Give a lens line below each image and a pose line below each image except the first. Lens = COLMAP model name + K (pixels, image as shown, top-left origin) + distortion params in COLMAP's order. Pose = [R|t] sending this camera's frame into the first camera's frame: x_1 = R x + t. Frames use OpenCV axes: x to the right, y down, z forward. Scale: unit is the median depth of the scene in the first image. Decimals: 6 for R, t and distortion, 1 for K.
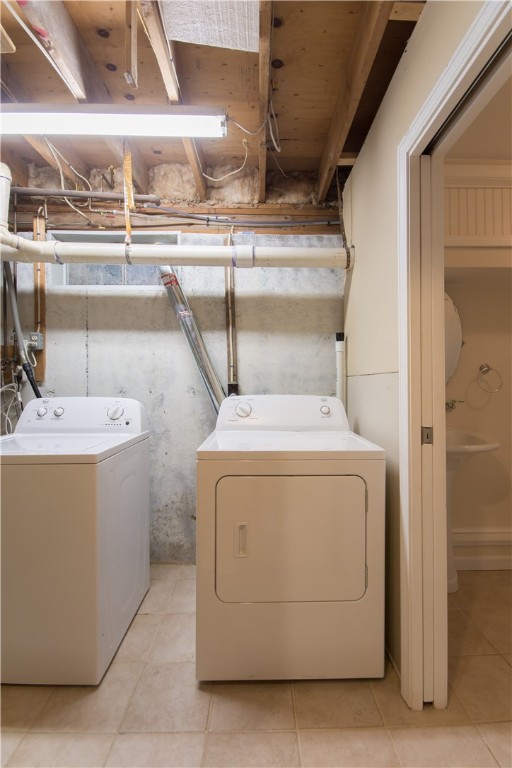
lens RADIAL K [[342.3, 0, 257.9], [0, 342.3, 383.9], [0, 0, 1]] dist [0.003103, -0.007170]
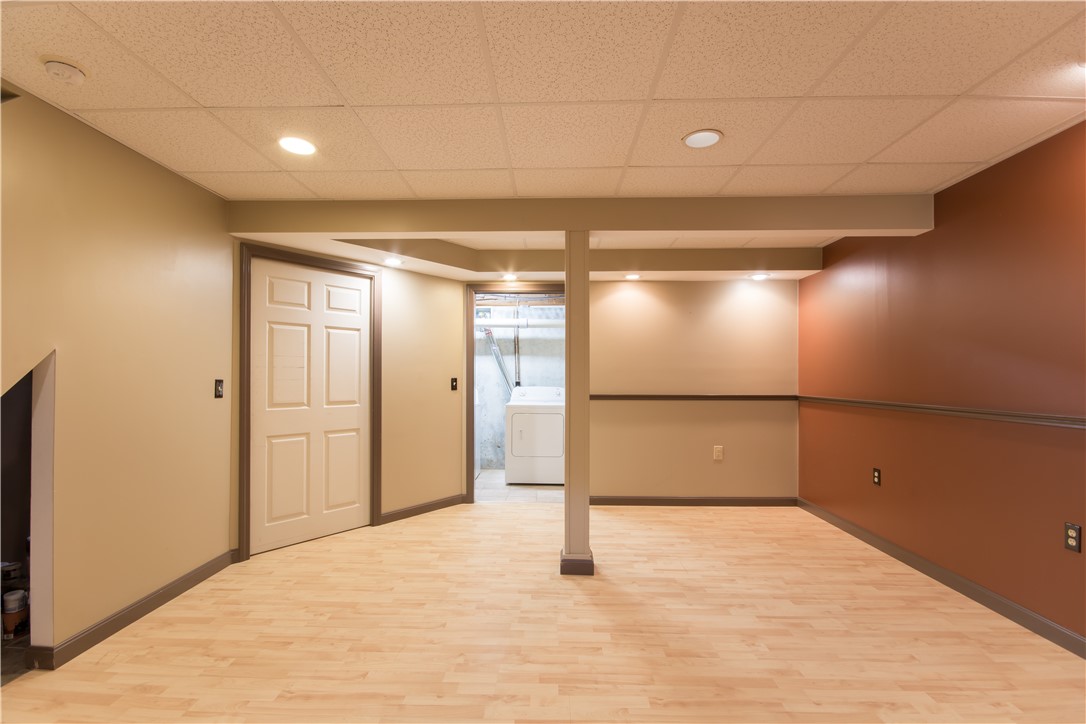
lens RADIAL K [[484.1, 0, 534.3], [0, 484.1, 371.5], [0, 0, 1]] dist [0.003103, -0.007170]
pose [[0.999377, 0.001291, -0.035257, 0.132587], [-0.001639, 0.999950, -0.009869, -0.031922], [0.035243, 0.009921, 0.999330, -1.968917]]
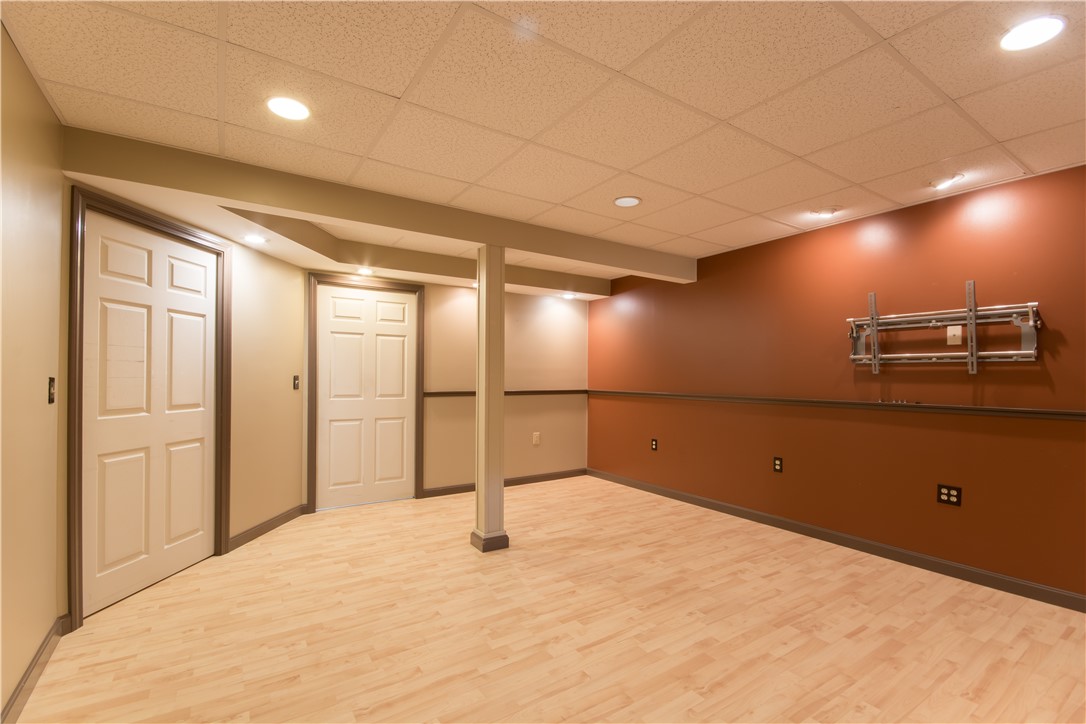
lens RADIAL K [[484.1, 0, 538.7], [0, 484.1, 370.7], [0, 0, 1]] dist [0.003103, -0.007170]
pose [[0.833088, 0.010218, 0.553046, -0.556283], [-0.006088, 0.999938, -0.009305, -0.031305], [-0.553107, 0.004385, 0.833099, -1.960526]]
